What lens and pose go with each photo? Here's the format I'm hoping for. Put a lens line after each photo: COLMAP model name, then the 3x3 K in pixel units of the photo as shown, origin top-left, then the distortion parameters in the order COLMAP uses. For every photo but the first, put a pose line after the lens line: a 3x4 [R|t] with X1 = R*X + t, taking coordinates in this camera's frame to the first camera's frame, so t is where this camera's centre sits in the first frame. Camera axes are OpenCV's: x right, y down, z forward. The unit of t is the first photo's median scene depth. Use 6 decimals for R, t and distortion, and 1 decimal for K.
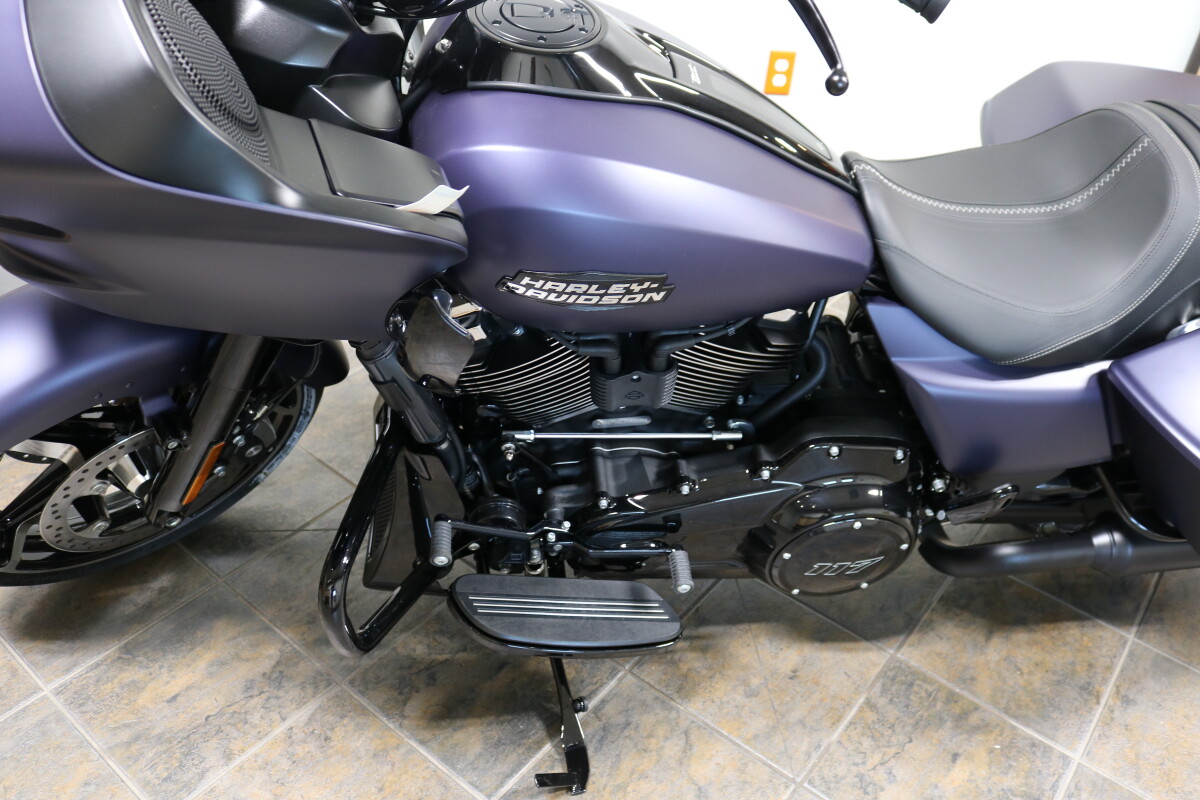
lens RADIAL K [[996.7, 0, 596.8], [0, 996.7, 403.4], [0, 0, 1]] dist [-0.155336, 0.115810]
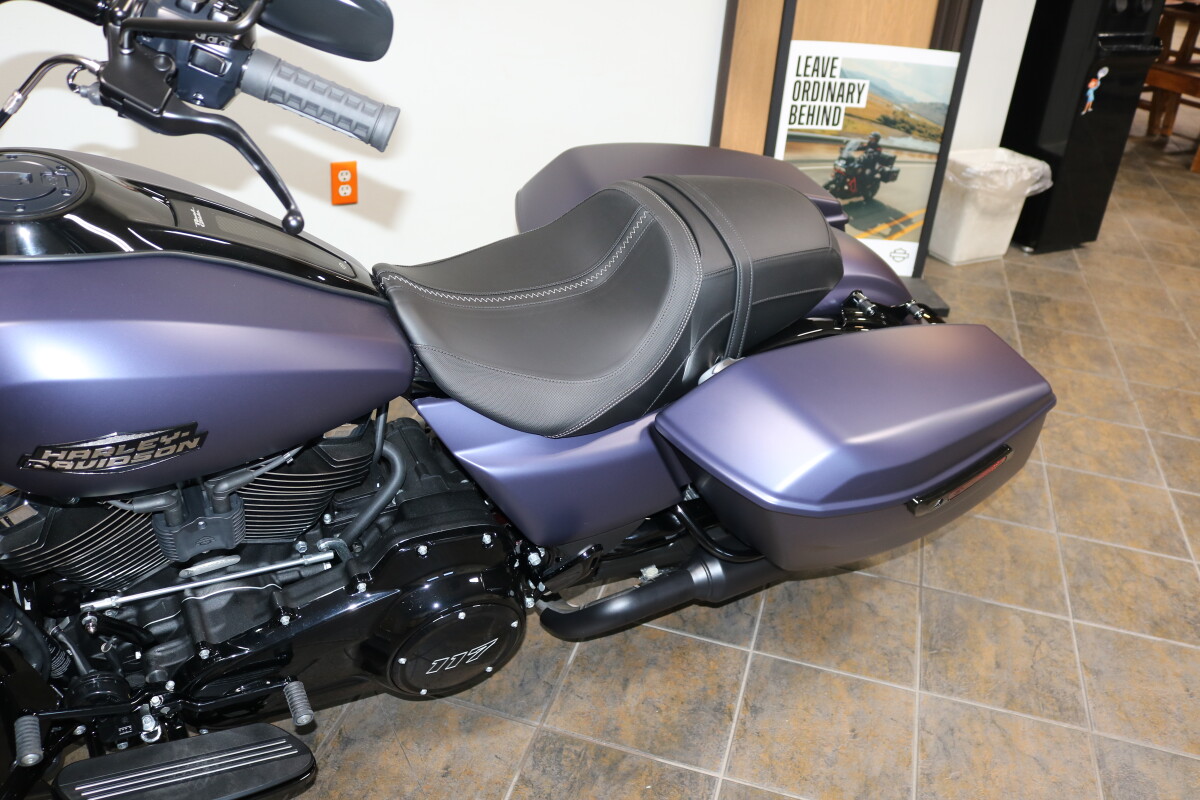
lens RADIAL K [[996.7, 0, 594.3], [0, 996.7, 406.3], [0, 0, 1]] dist [-0.155336, 0.115810]
pose [[0.925999, -0.179135, 0.332320, 0.084657], [0.207207, 0.976980, -0.050742, -0.008173], [-0.315580, 0.115846, 0.941801, -0.036600]]
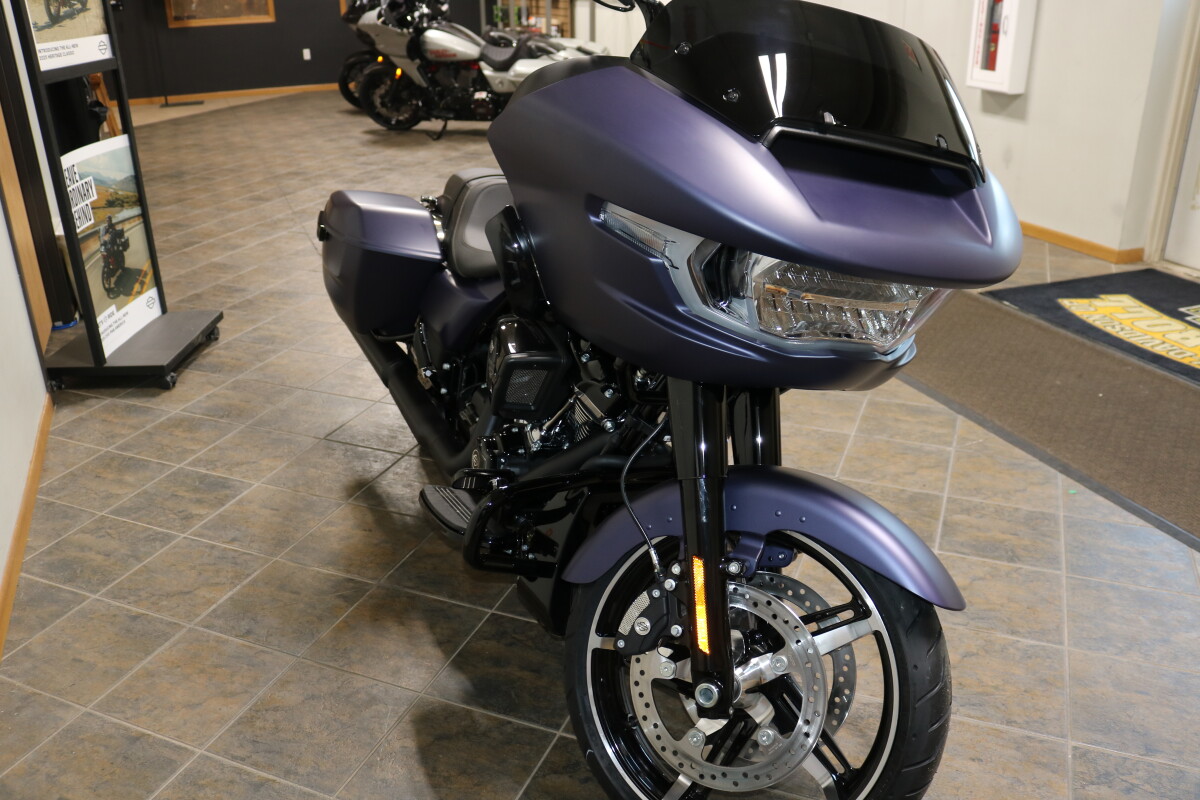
lens RADIAL K [[996.7, 0, 587.9], [0, 996.7, 420.4], [0, 0, 1]] dist [-0.155336, 0.115810]
pose [[-0.271320, -0.449639, 0.851005, -1.283930], [0.571944, 0.635813, 0.518288, -0.836689], [-0.774123, 0.627349, 0.084659, 0.880148]]
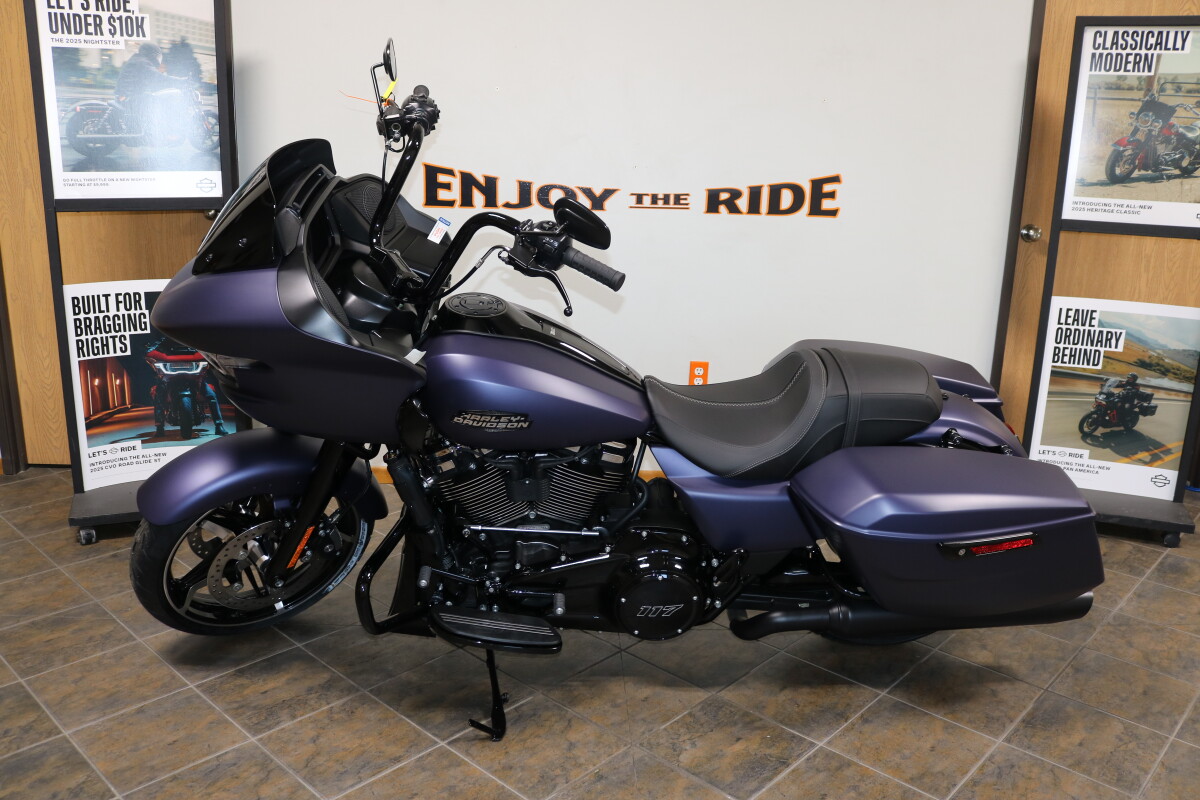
lens RADIAL K [[996.7, 0, 593.7], [0, 996.7, 416.6], [0, 0, 1]] dist [-0.155336, 0.115810]
pose [[0.996594, -0.007003, -0.082161, 0.277512], [-0.022214, 0.936749, -0.349296, 0.447054], [0.079410, 0.349932, 0.933403, -0.712946]]
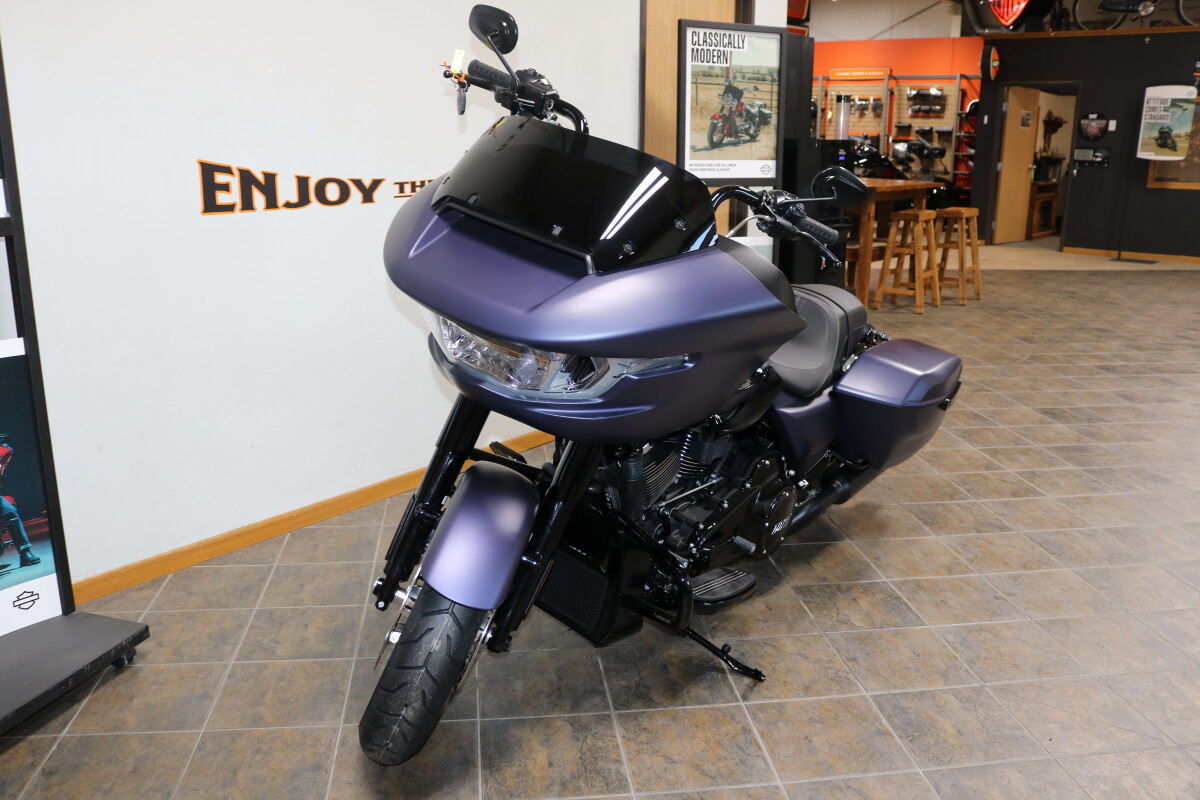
lens RADIAL K [[996.7, 0, 594.0], [0, 996.7, 419.3], [0, 0, 1]] dist [-0.155336, 0.115810]
pose [[0.697295, -0.242150, 0.674643, -1.285190], [0.450977, 0.879783, -0.150339, 0.107875], [-0.557135, 0.409079, 0.722672, -0.303418]]
